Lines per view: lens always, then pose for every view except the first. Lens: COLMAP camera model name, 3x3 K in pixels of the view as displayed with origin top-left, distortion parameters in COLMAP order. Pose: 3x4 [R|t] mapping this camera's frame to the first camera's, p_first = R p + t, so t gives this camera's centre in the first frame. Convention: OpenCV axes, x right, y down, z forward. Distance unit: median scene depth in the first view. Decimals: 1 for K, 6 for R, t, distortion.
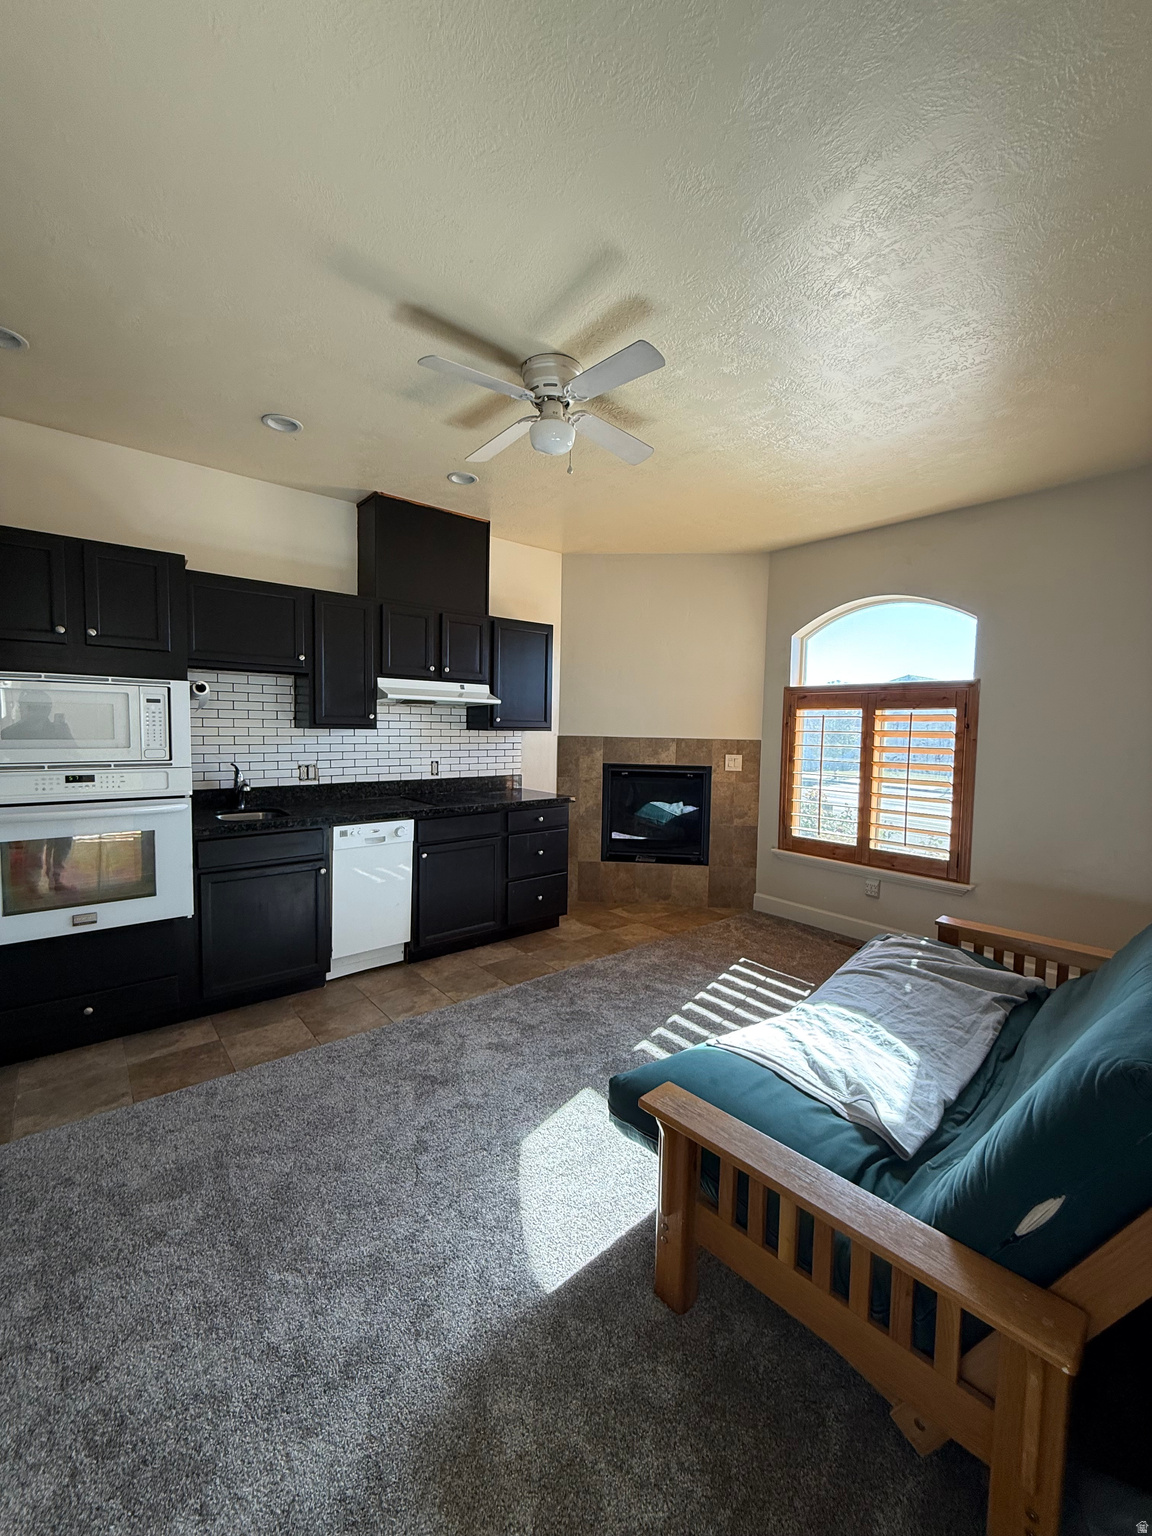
lens RADIAL K [[610.6, 0, 576.6], [0, 610.6, 764.4], [0, 0, 1]] dist [-0.000449, 0.000119]
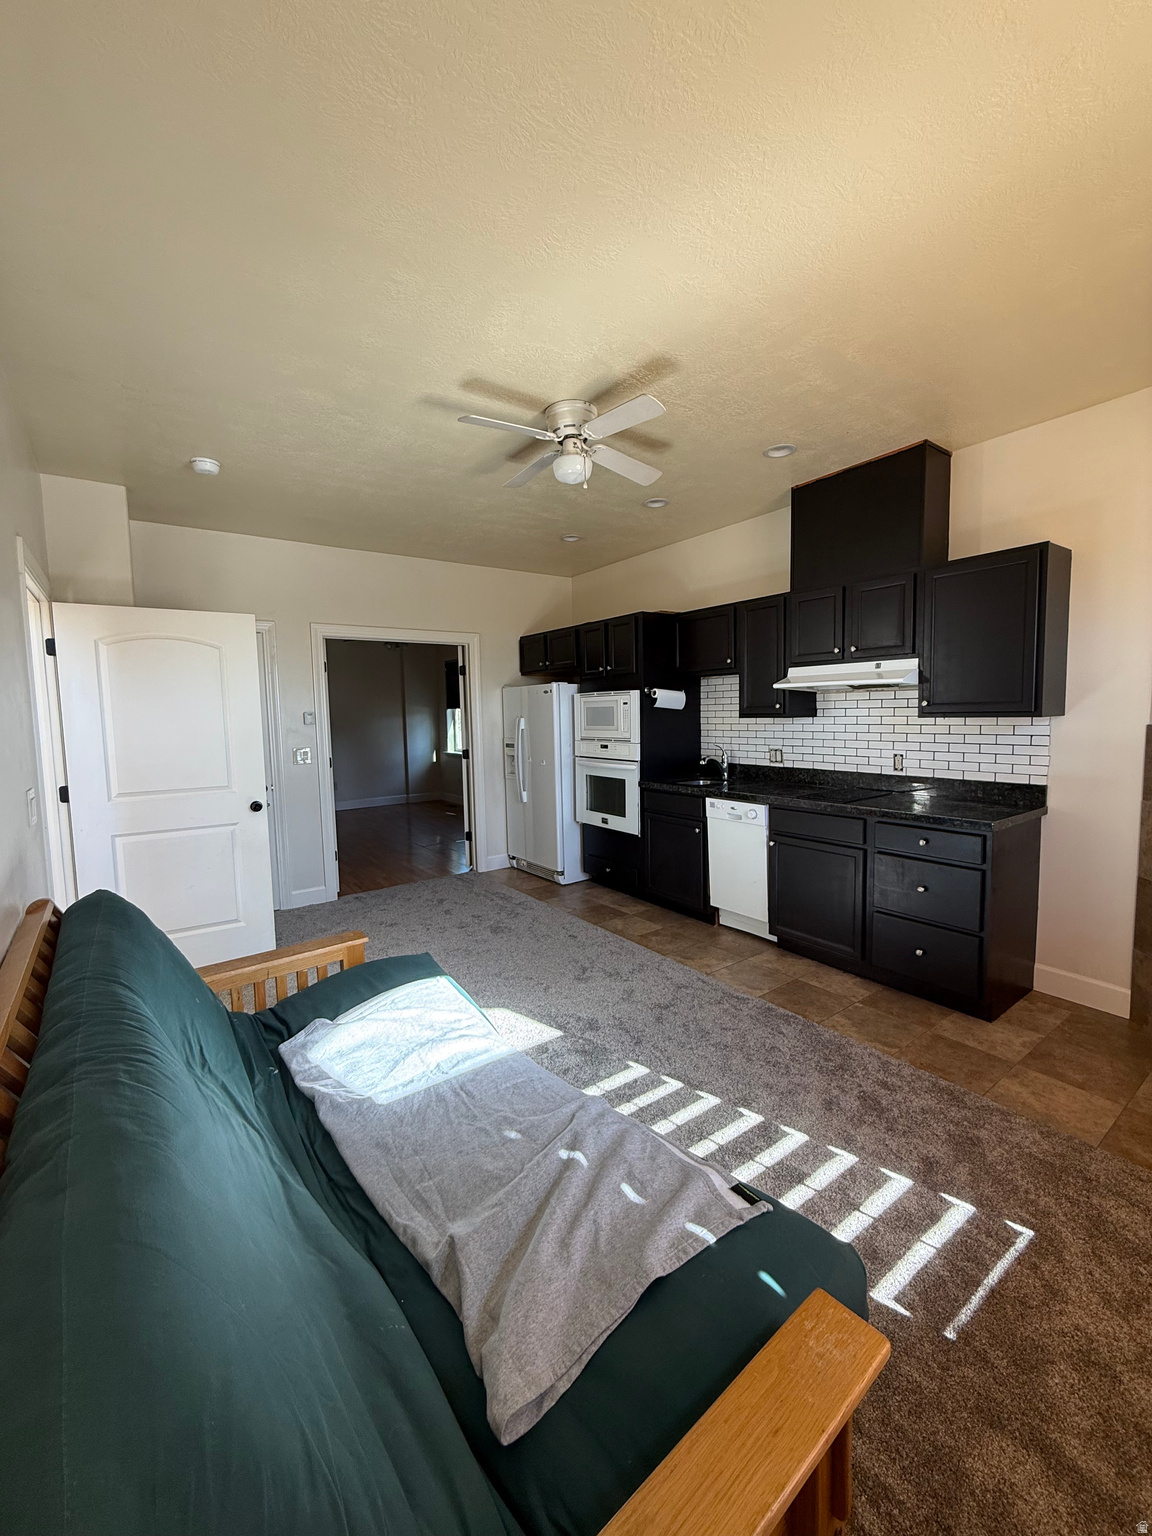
lens RADIAL K [[610.6, 0, 576.6], [0, 610.6, 764.4], [0, 0, 1]] dist [-0.000449, 0.000119]
pose [[-0.072830, 0.068669, -0.994978, 0.752900], [-0.045821, 0.996343, 0.072117, -0.037365], [0.996291, 0.050843, -0.069417, 0.726579]]
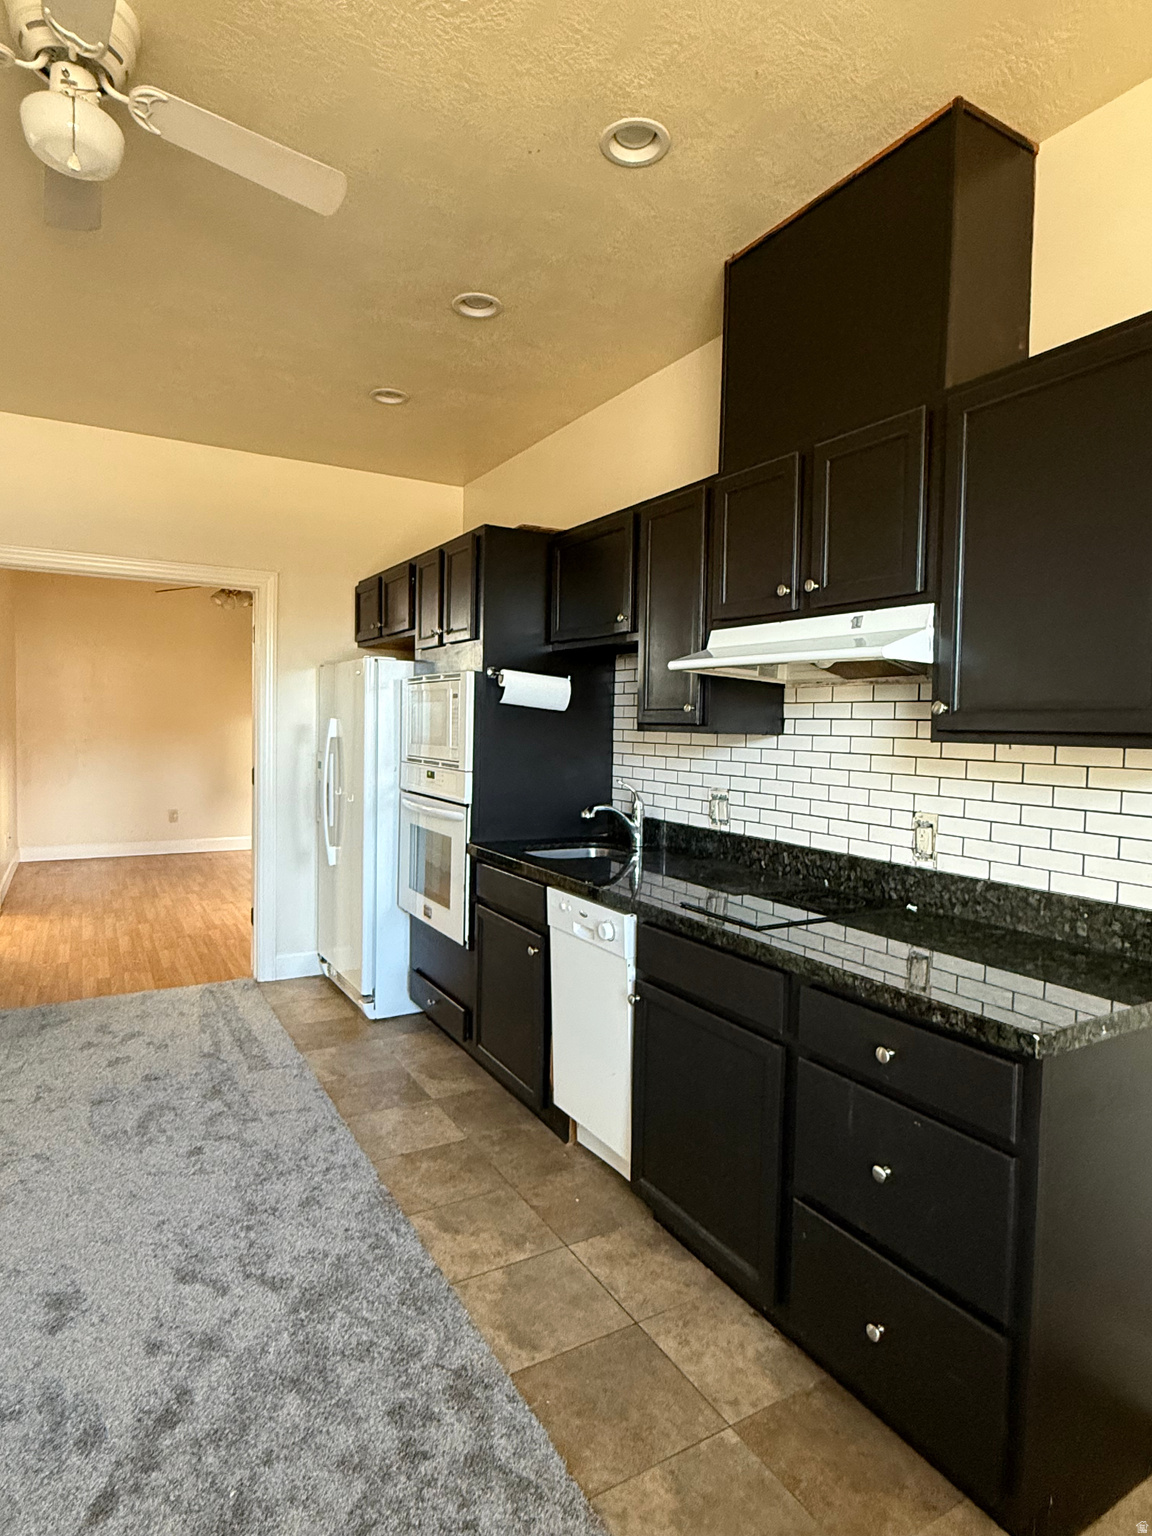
lens RADIAL K [[856.3, 0, 575.1], [0, 856.3, 761.3], [0, 0, 1]] dist [-0.000101, 0.002488]
pose [[-0.173729, 0.020846, -0.984573, 0.394725], [-0.089965, 0.995259, 0.036947, -0.051509], [0.980675, 0.094996, -0.171030, 1.029984]]
